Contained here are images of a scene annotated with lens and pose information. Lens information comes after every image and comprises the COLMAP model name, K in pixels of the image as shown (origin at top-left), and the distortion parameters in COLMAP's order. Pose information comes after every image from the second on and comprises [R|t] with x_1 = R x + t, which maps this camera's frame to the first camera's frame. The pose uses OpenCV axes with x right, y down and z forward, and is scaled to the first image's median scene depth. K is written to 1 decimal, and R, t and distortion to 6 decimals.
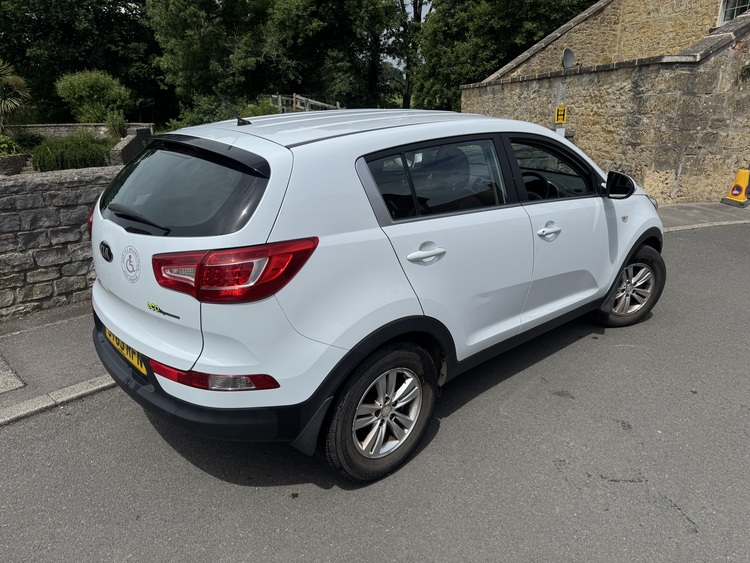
lens RADIAL K [[531.5, 0, 373.8], [0, 531.5, 276.6], [0, 0, 1]] dist [0.020323, -0.017848]
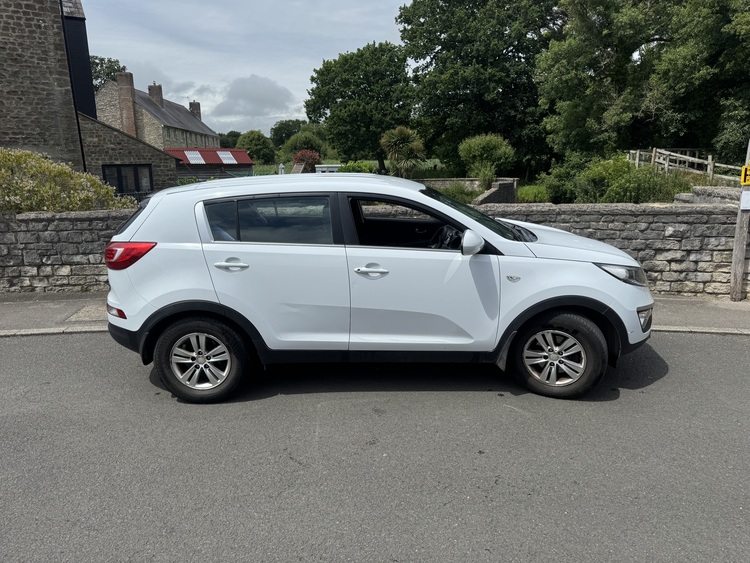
lens RADIAL K [[531.5, 0, 375.4], [0, 531.5, 282.6], [0, 0, 1]] dist [0.020323, -0.017848]
pose [[0.735417, 0.140168, -0.662959, 0.131111], [-0.196473, 0.980451, -0.010652, -0.005313], [0.648507, 0.138087, 0.748579, 0.011686]]
